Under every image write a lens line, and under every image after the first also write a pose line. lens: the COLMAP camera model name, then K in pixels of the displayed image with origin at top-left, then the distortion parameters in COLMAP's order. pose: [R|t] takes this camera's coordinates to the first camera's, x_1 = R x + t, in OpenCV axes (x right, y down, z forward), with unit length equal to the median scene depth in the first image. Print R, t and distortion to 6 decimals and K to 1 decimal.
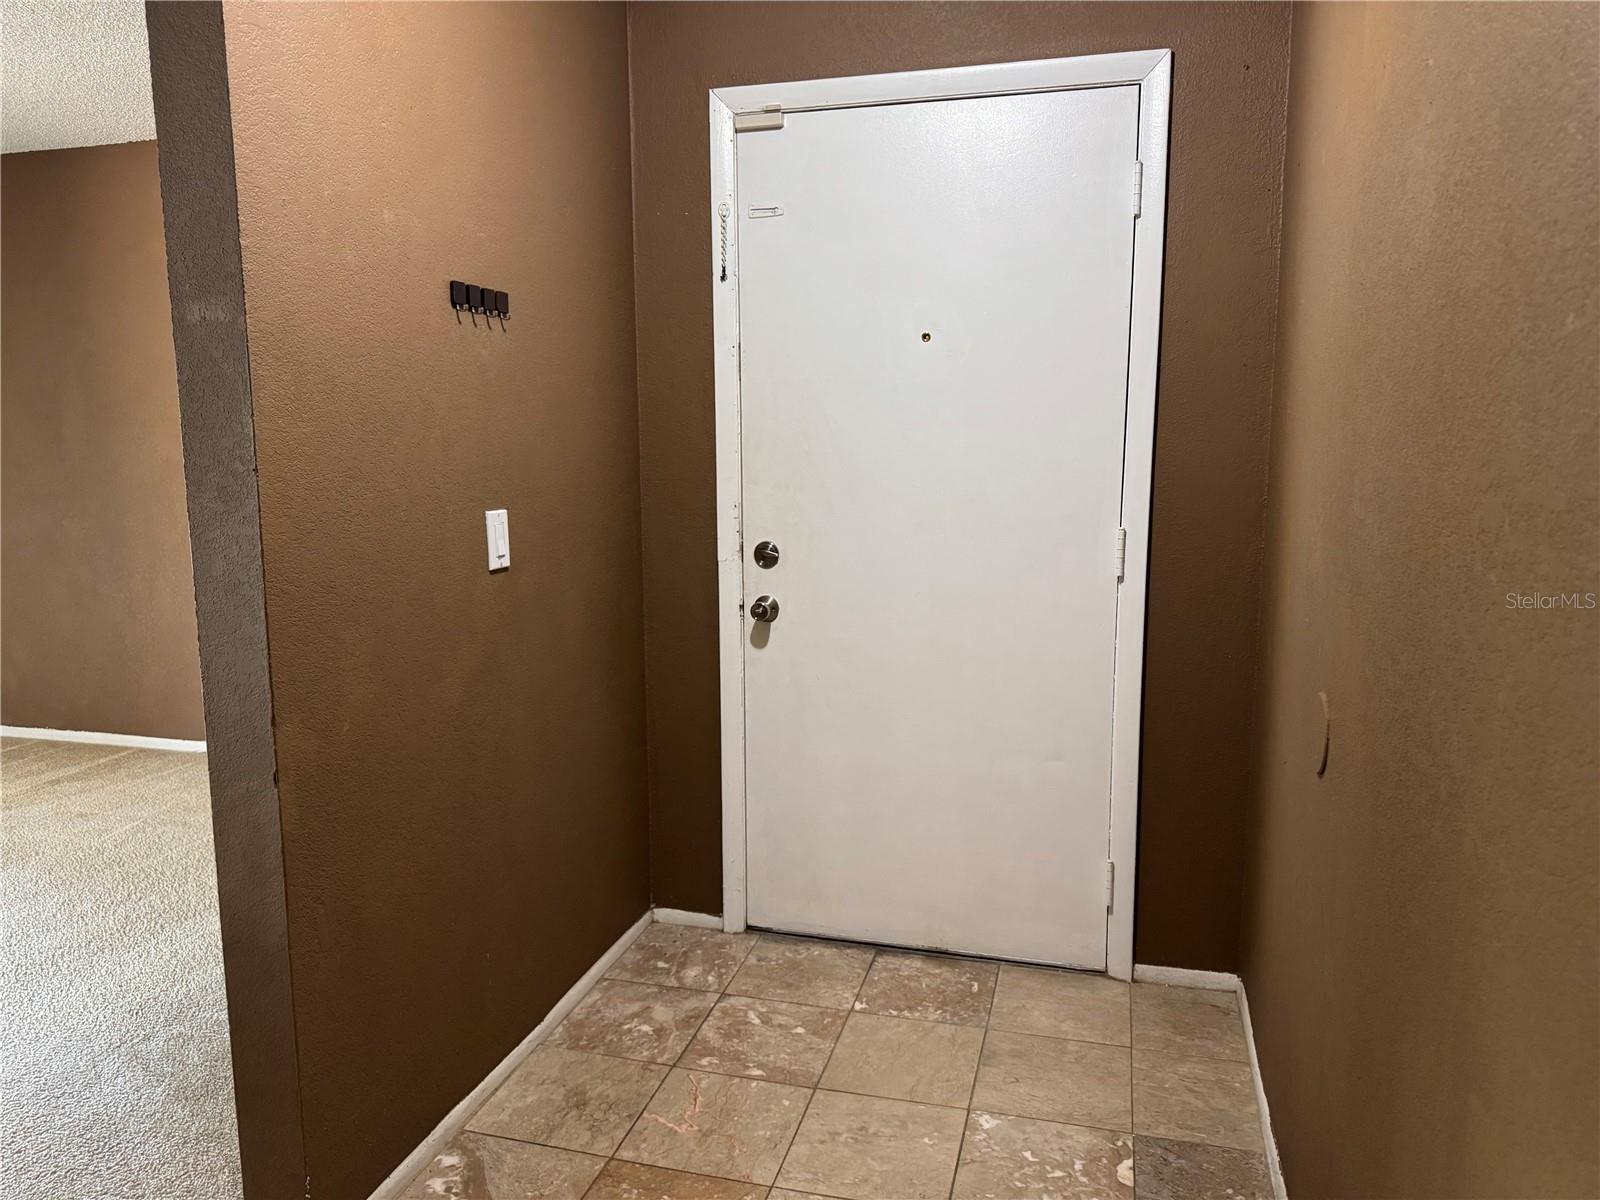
lens RADIAL K [[1131.5, 0, 800.2], [0, 1131.5, 599.6], [0, 0, 1]] dist [0.040383, -0.046446]
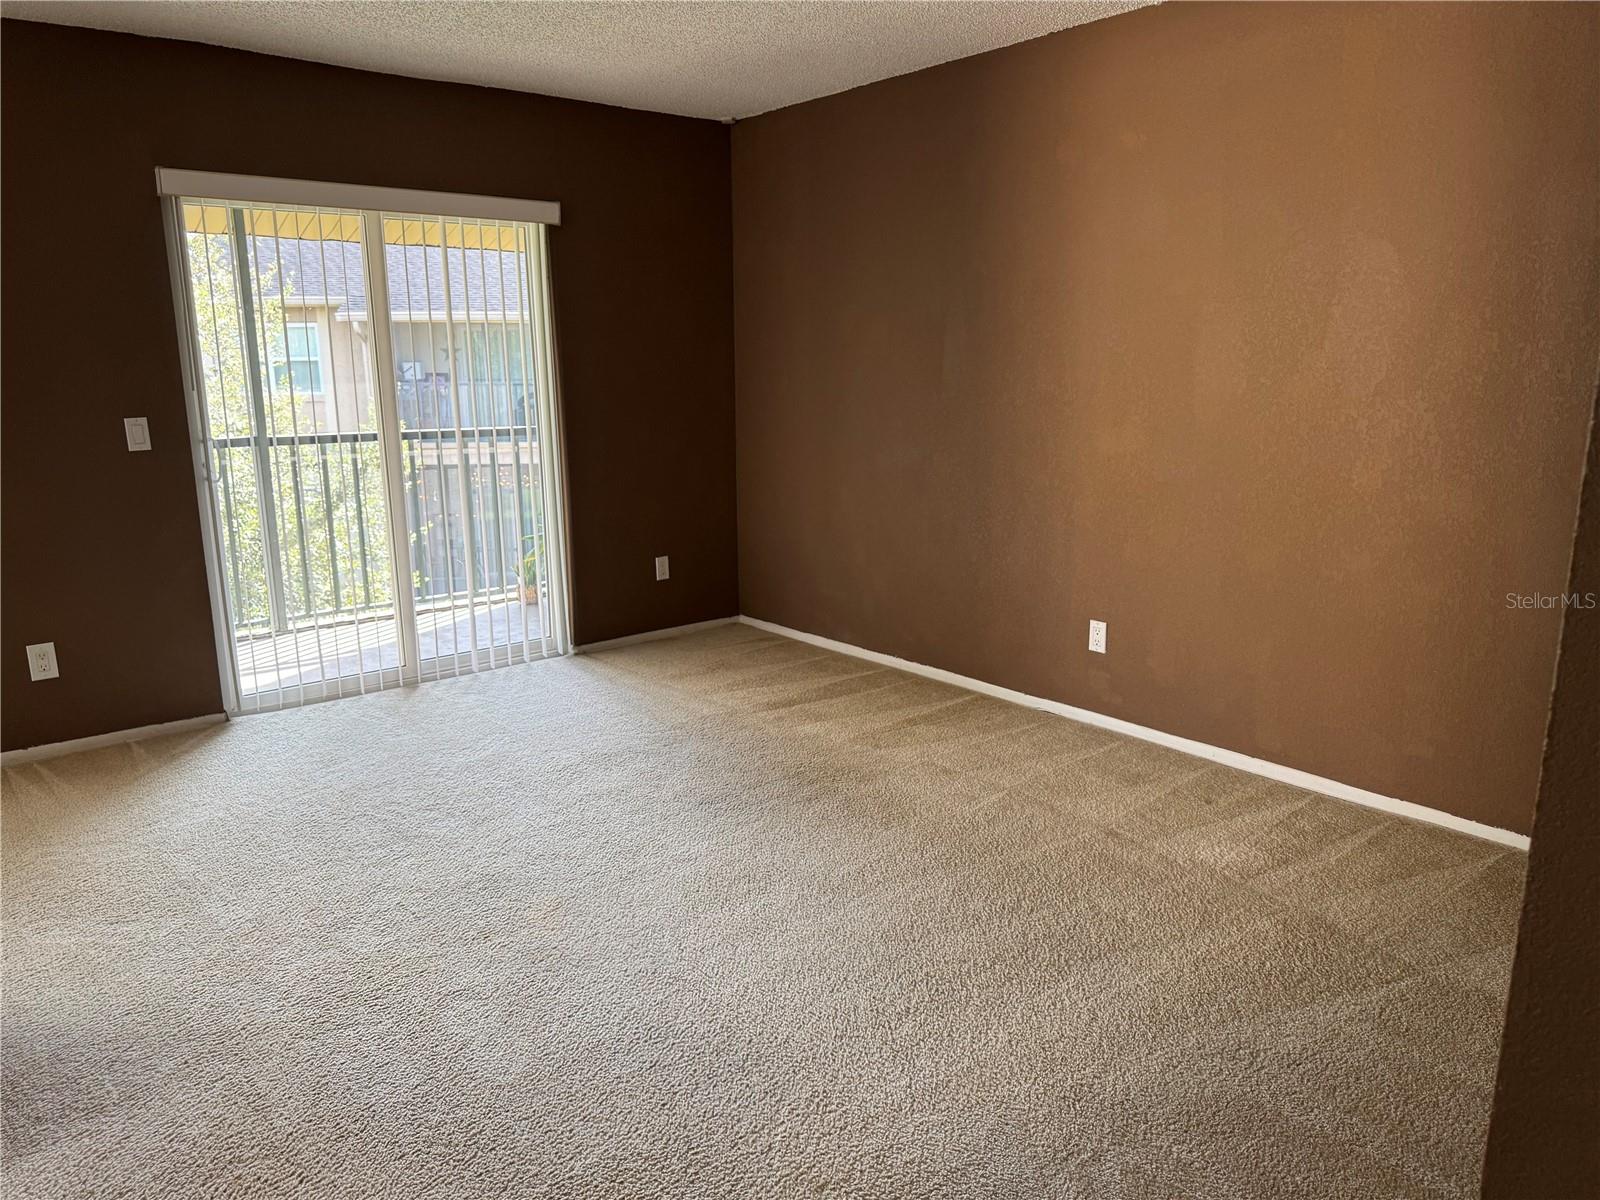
lens RADIAL K [[1131.5, 0, 800.1], [0, 1131.5, 599.9], [0, 0, 1]] dist [0.040383, -0.046446]
pose [[0.817342, 0.117648, -0.564014, -0.194976], [-0.077901, 0.992507, 0.094137, -0.031119], [0.570863, -0.033005, 0.820382, 0.143865]]
